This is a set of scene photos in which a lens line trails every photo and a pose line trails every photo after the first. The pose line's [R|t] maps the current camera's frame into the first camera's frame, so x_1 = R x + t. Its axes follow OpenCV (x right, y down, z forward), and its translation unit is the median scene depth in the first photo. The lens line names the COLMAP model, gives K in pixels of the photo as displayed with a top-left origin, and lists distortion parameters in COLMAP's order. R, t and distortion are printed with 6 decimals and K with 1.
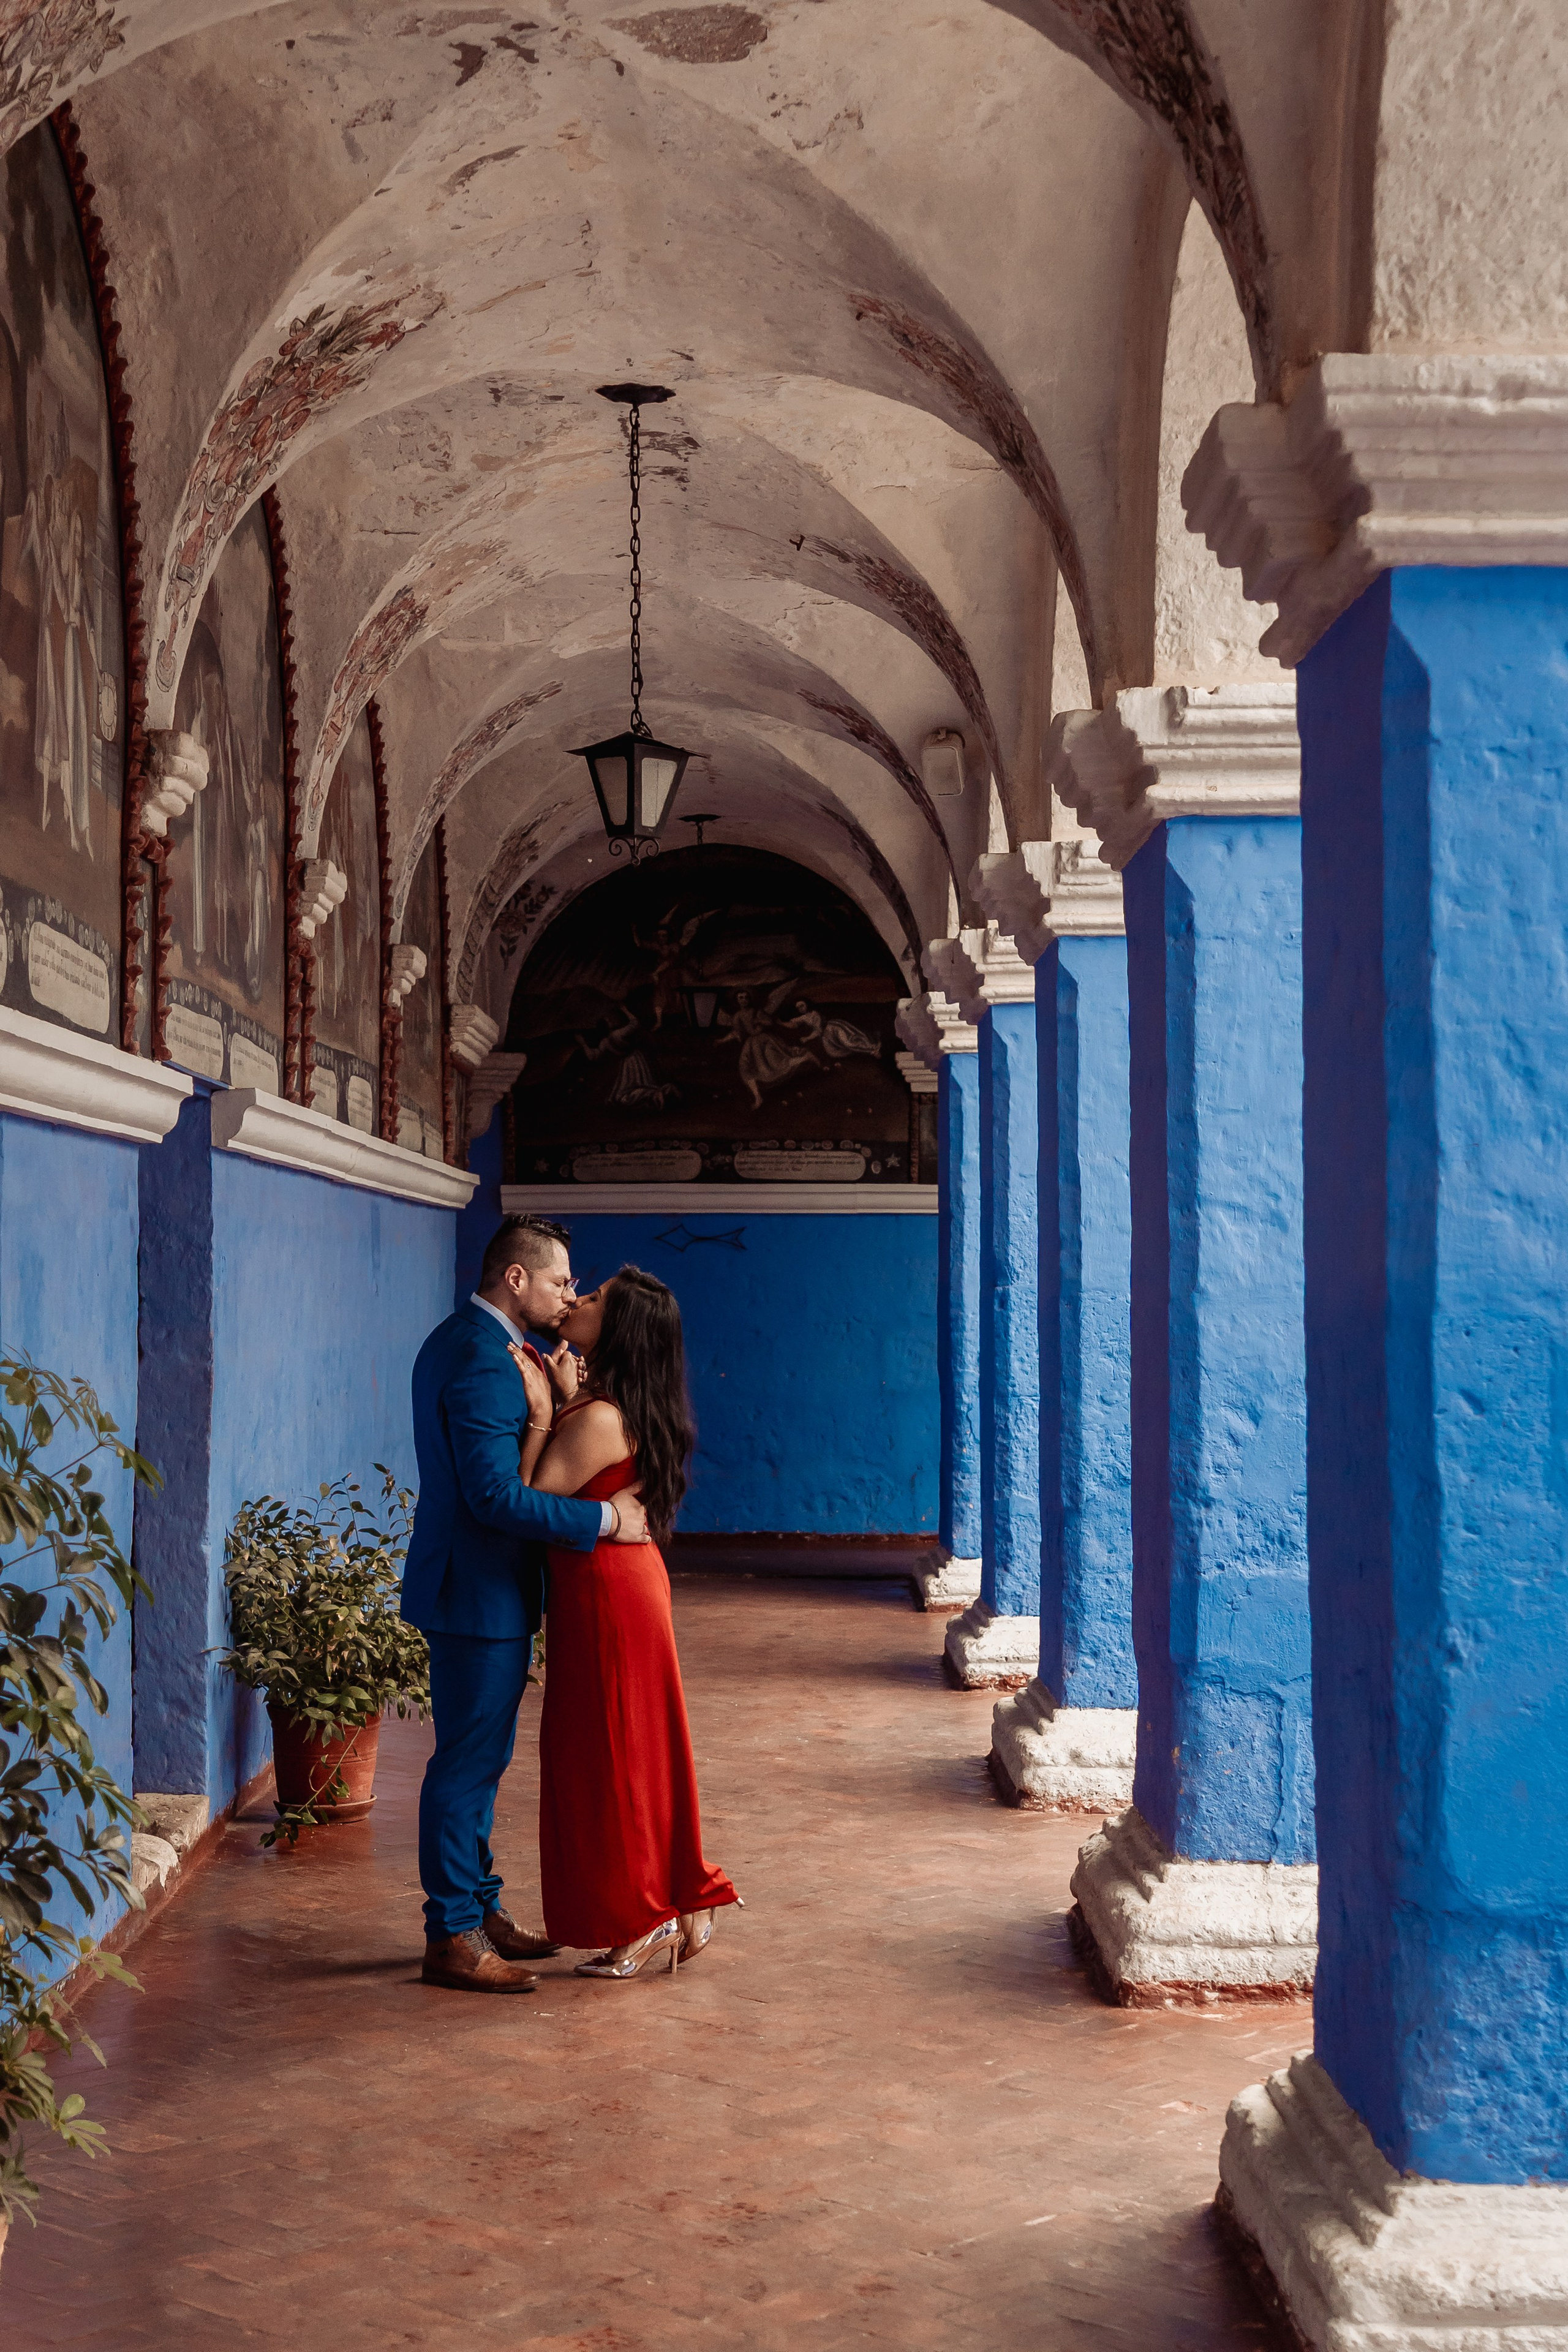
lens RADIAL K [[3603.3, 0, 713.9], [0, 3603.3, 1174.7], [0, 0, 1]] dist [-0.033294, 0.079360]
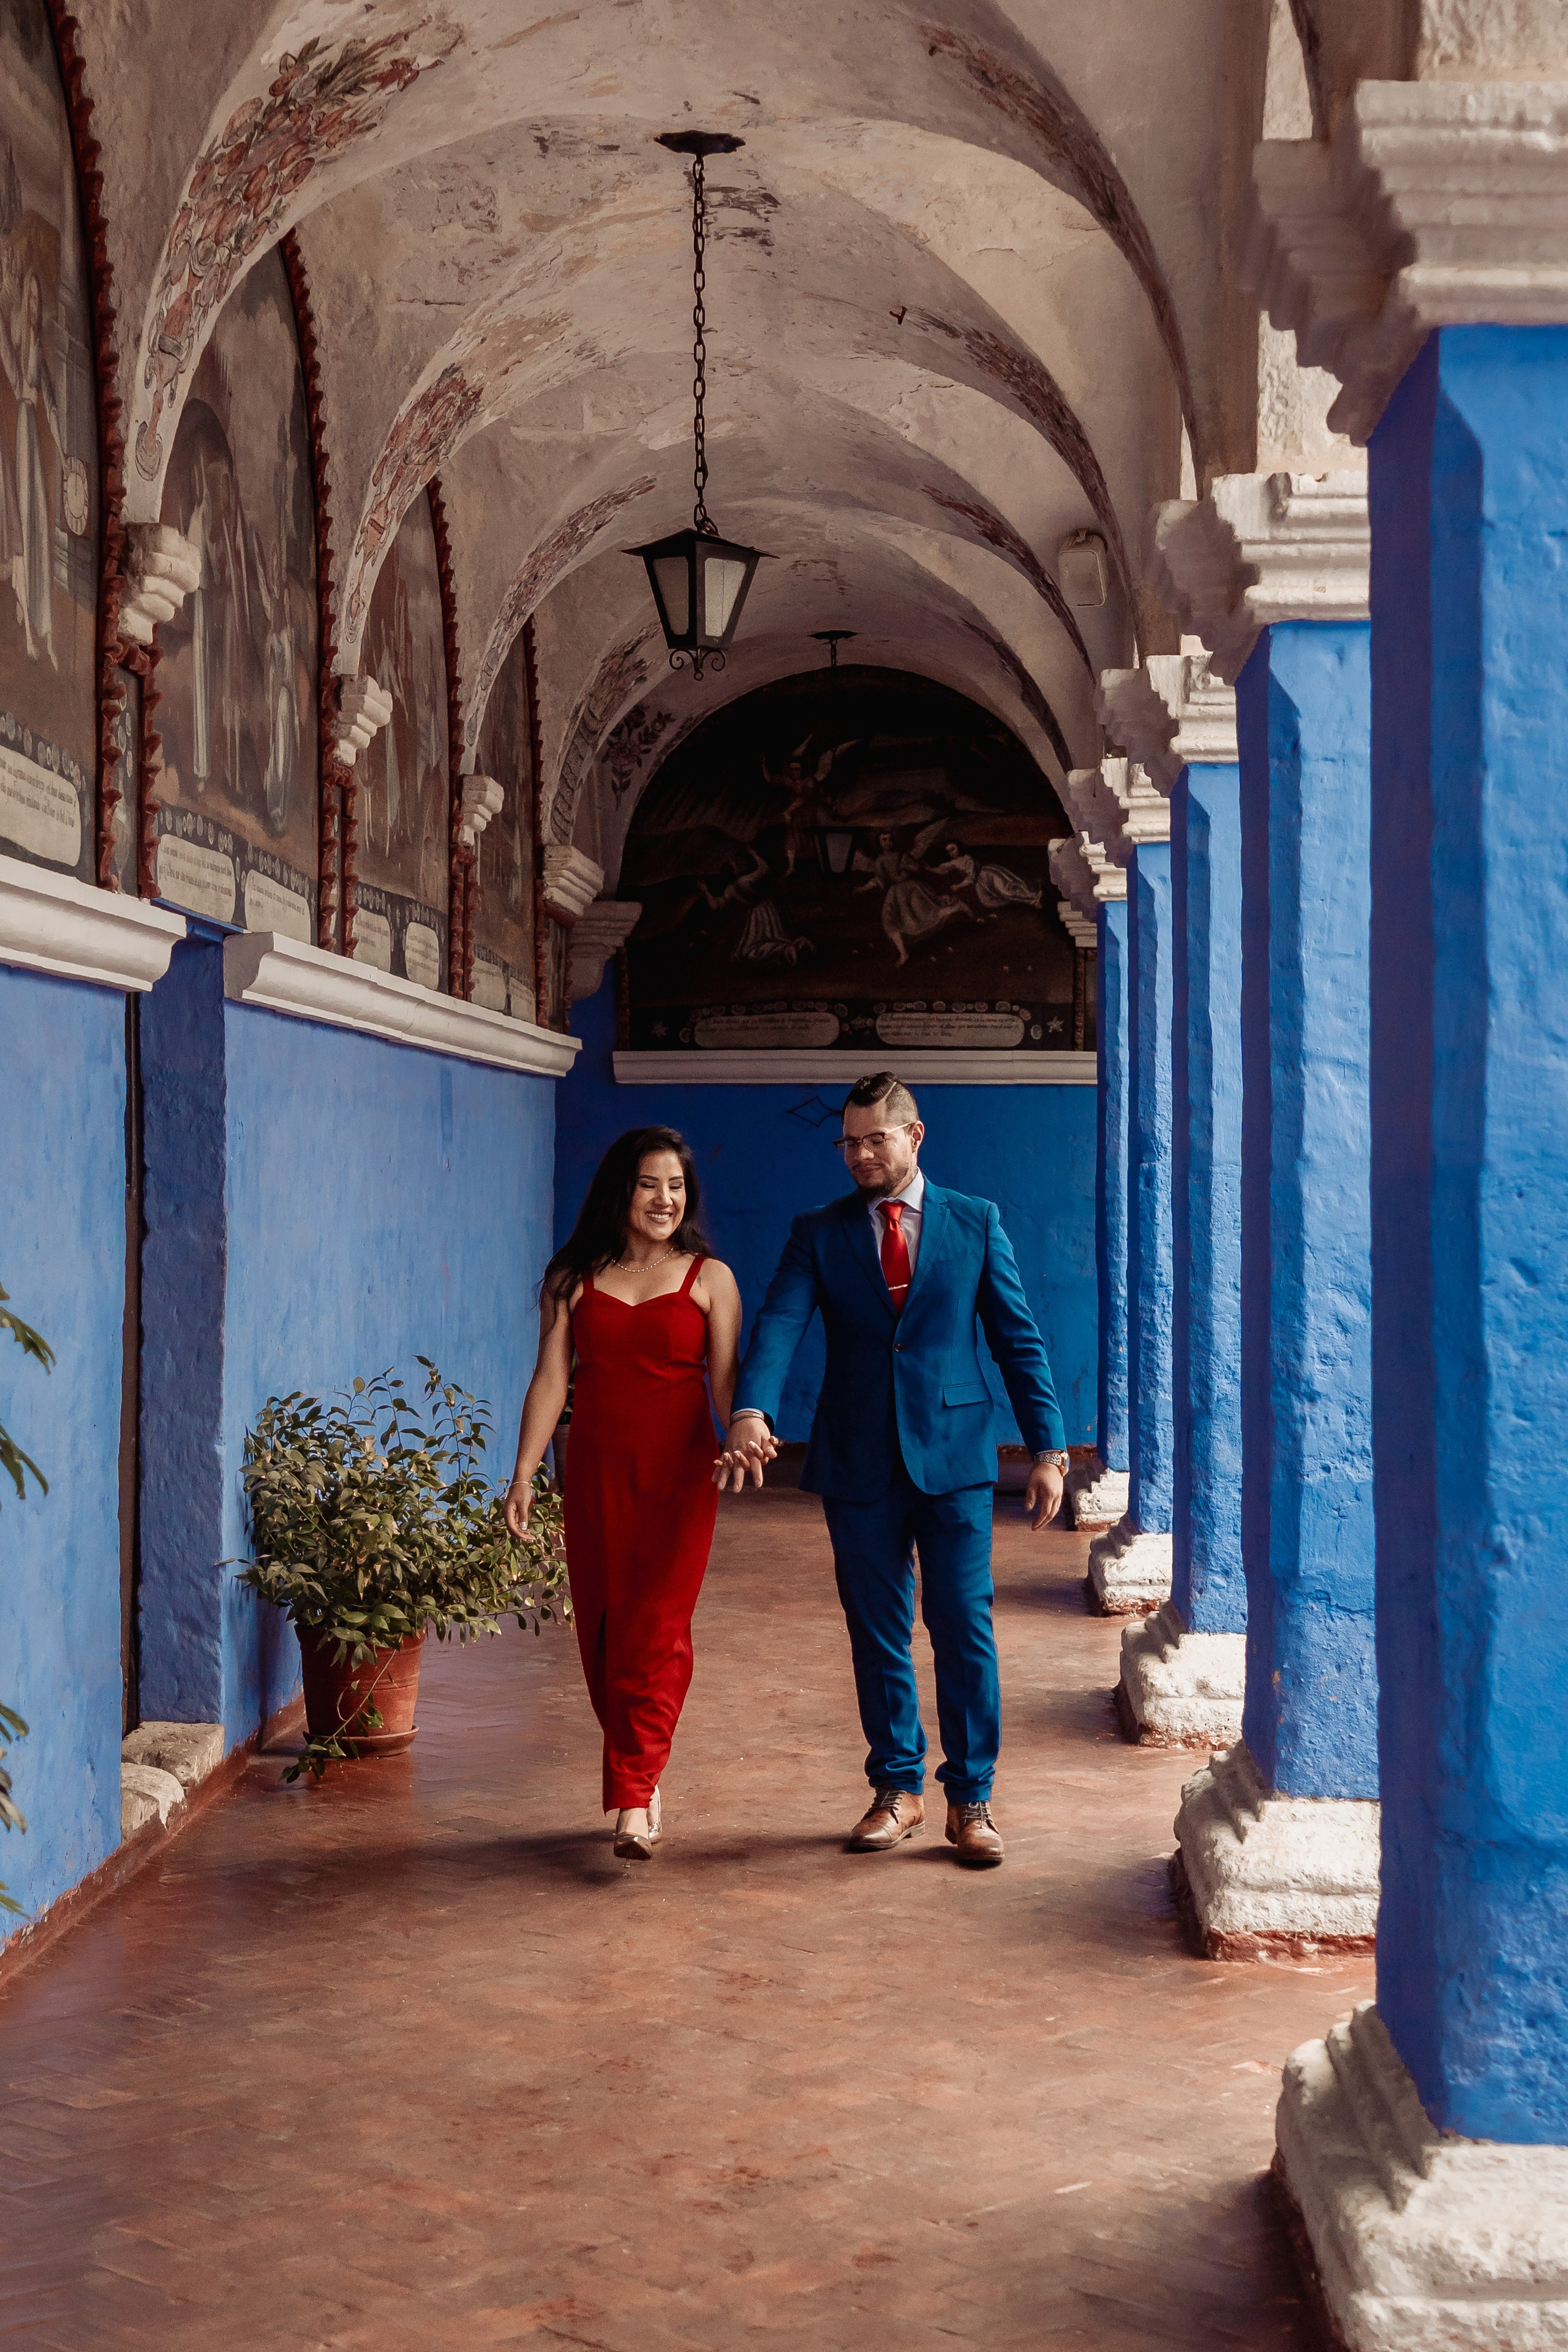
lens RADIAL K [[4070.5, 0, 838.8], [0, 4070.5, 1198.6], [0, 0, 1]] dist [-0.033369, 0.095425]
pose [[0.999896, 0.003111, -0.014079, 0.034466], [-0.002582, 0.999297, 0.037388, 0.004902], [0.014185, -0.037348, 0.999202, -0.003354]]
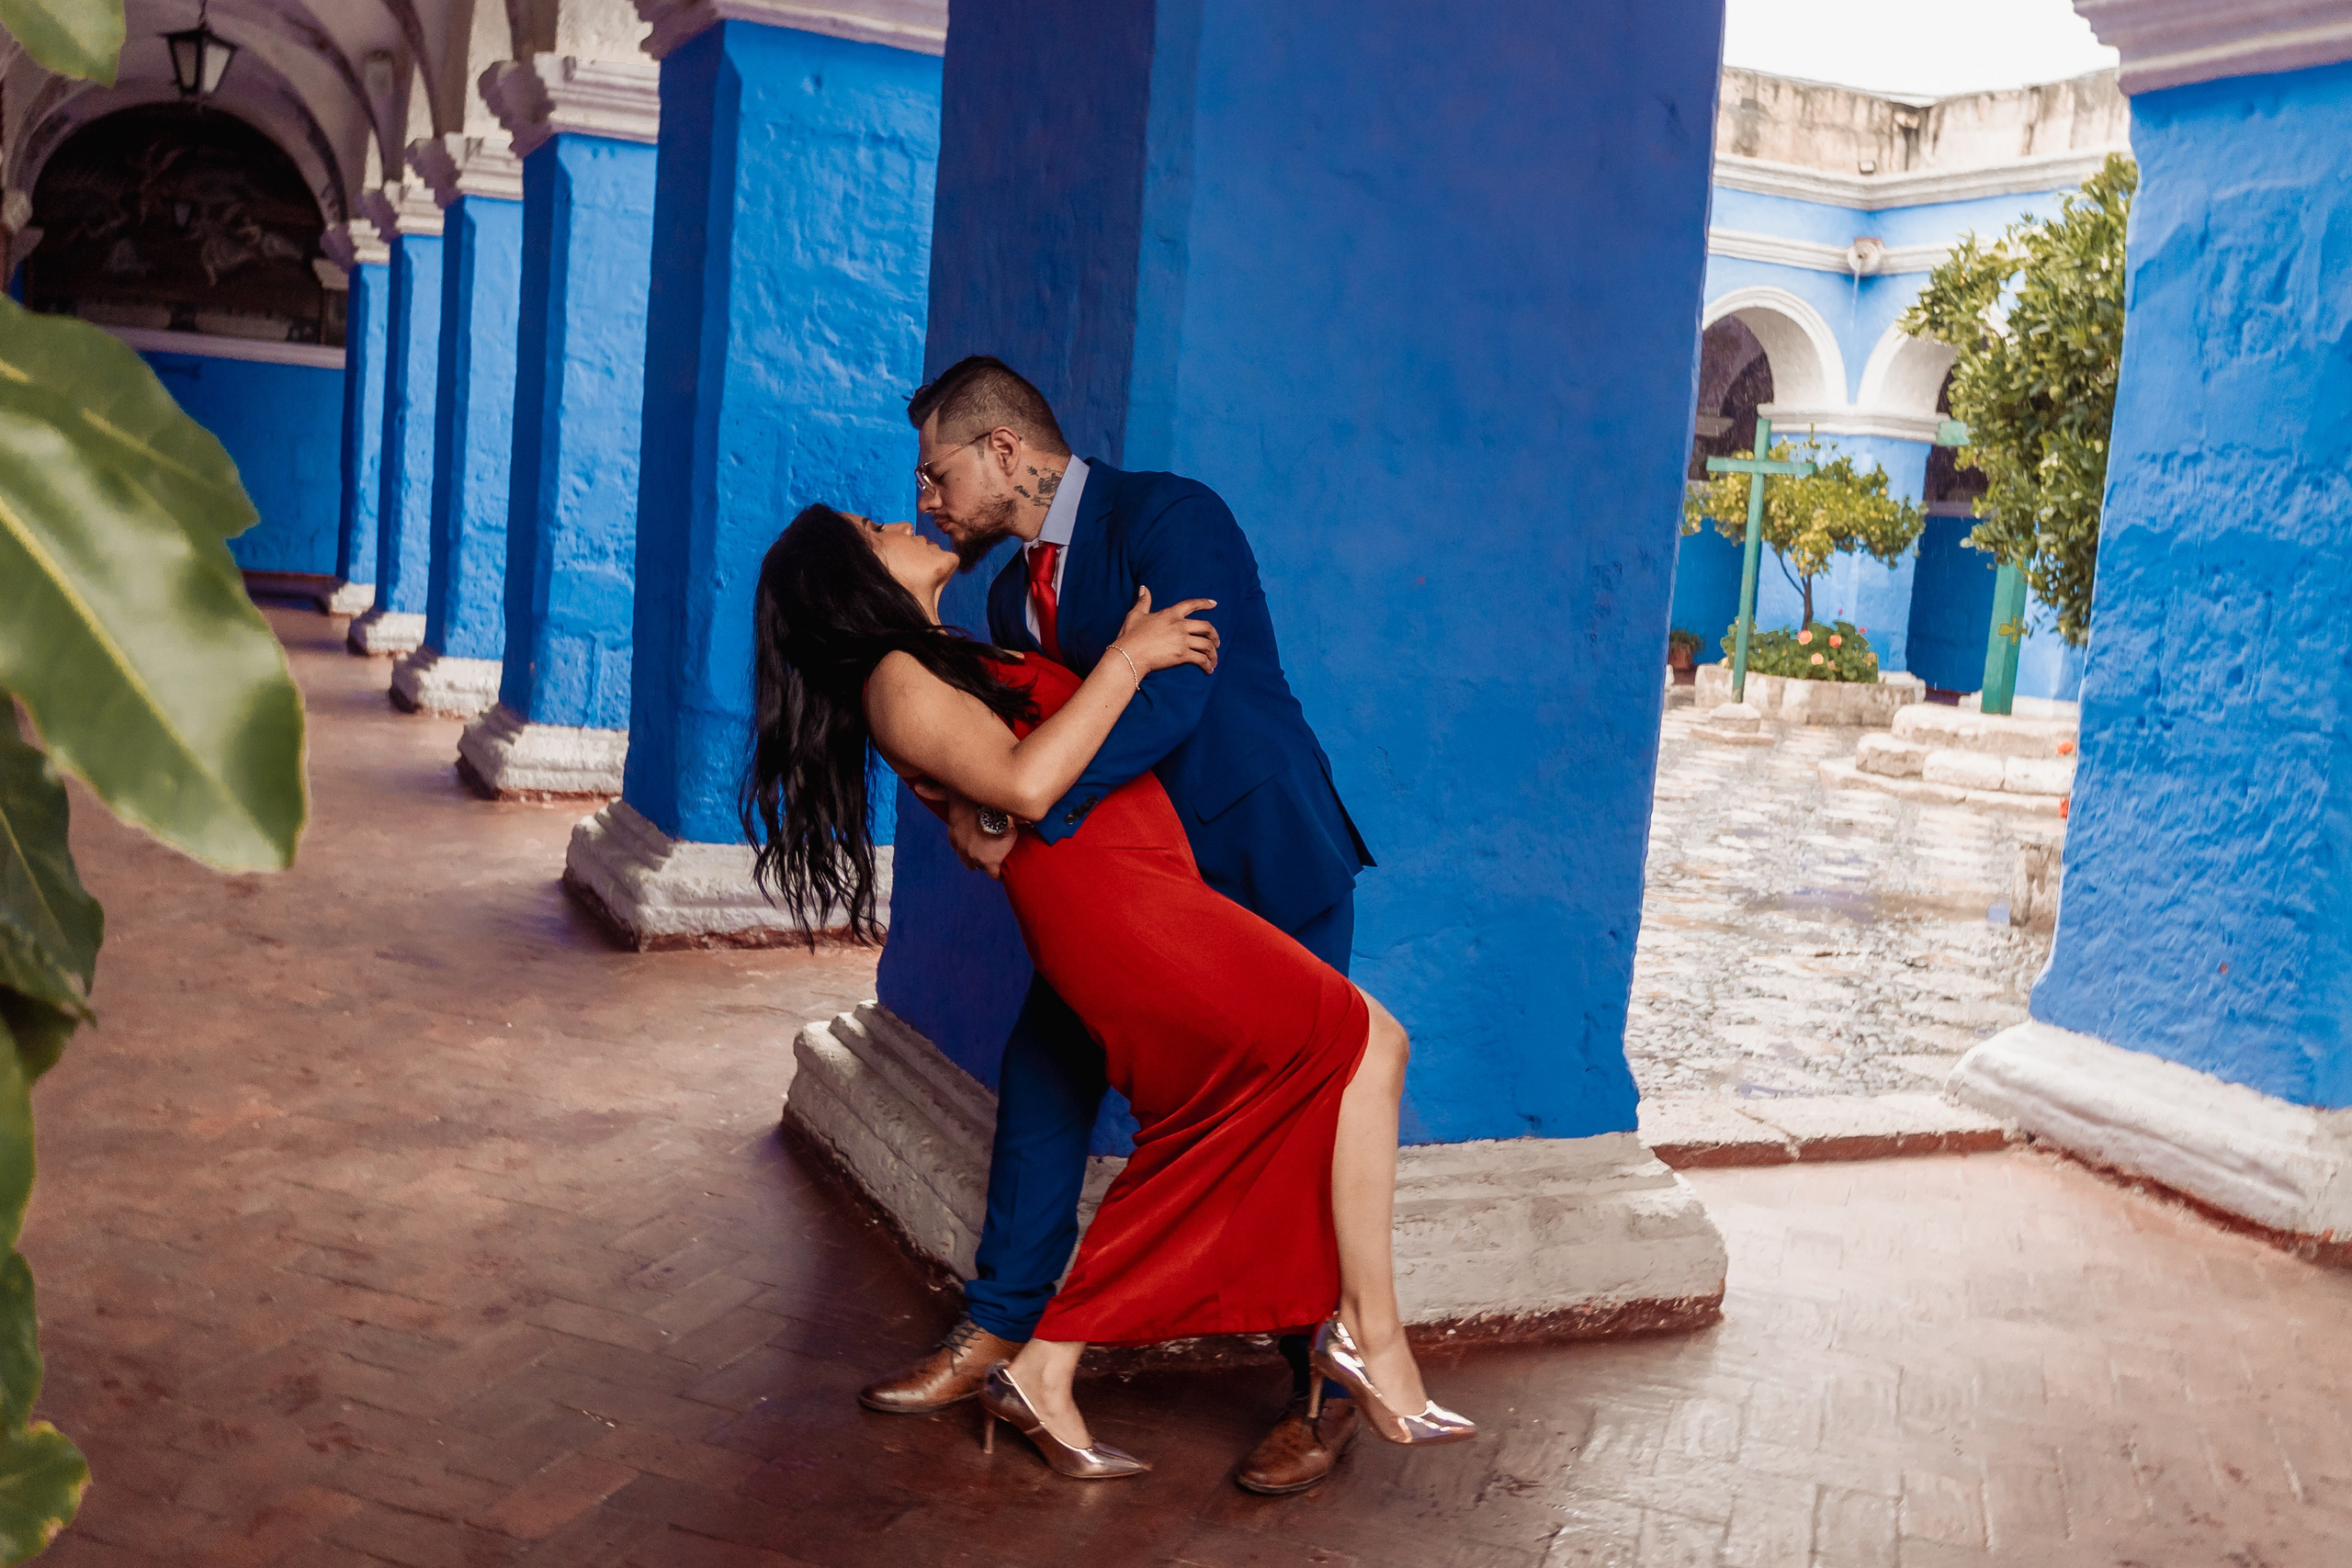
lens RADIAL K [[2281.1, 0, 1131.6], [0, 2281.1, 777.3], [0, 0, 1]] dist [0.038194, -0.171384]
pose [[0.913654, 0.030960, 0.405311, -0.060126], [-0.098706, 0.984150, 0.147328, 0.018105], [-0.394326, -0.174614, 0.902229, -0.160103]]
